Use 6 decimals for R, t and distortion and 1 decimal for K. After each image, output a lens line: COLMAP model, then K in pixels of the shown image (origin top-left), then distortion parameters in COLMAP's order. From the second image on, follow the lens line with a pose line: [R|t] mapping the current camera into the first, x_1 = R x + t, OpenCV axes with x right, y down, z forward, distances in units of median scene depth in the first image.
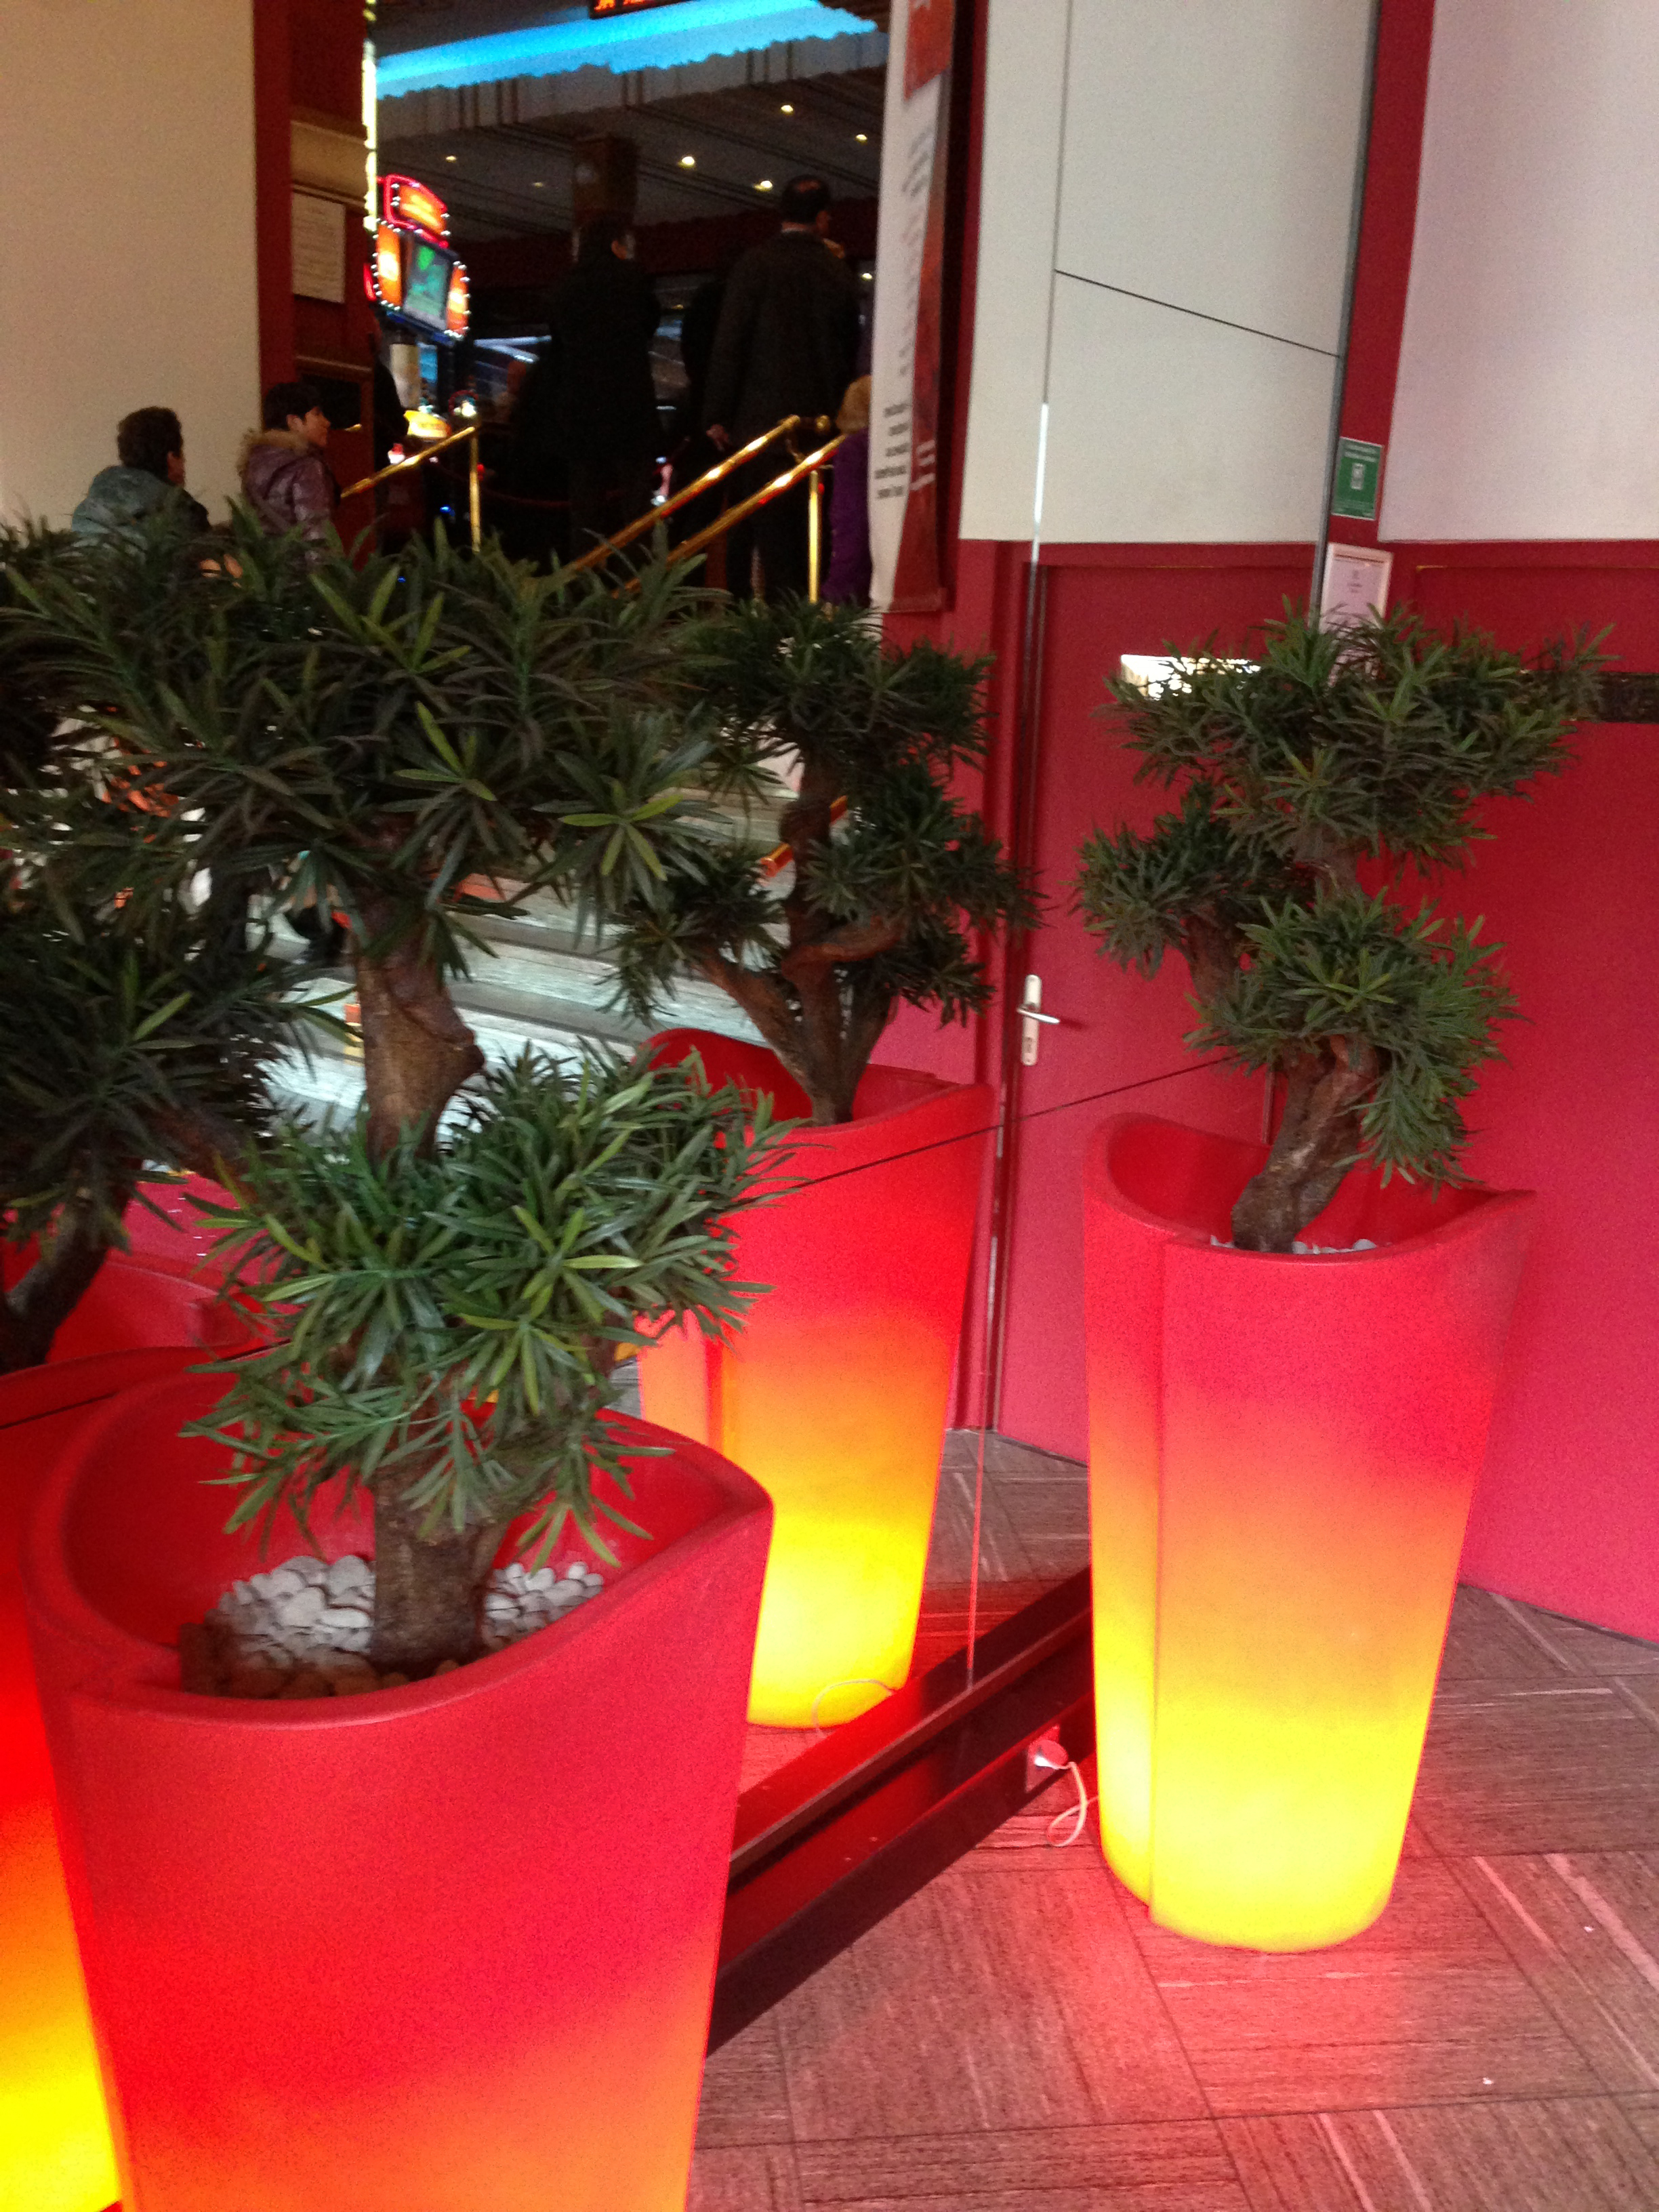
lens RADIAL K [[1983.1, 0, 829.5], [0, 1983.1, 1106.0], [0, 0, 1]] dist [0.010251, -0.078194]
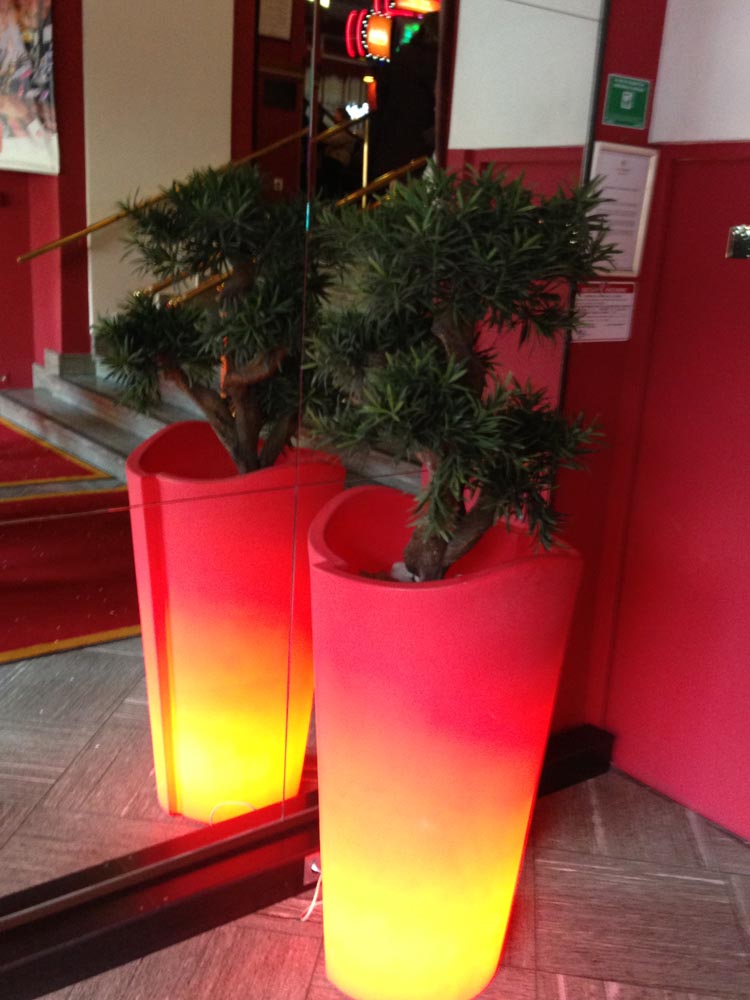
lens RADIAL K [[1037.4, 0, 375.0], [0, 1037.4, 500.0], [0, 0, 1]] dist [0.066049, -0.197538]
pose [[0.967744, 0.081040, -0.238547, 0.310109], [-0.075628, 0.996630, 0.031768, -0.010896], [0.240317, -0.012702, 0.970611, 0.144950]]
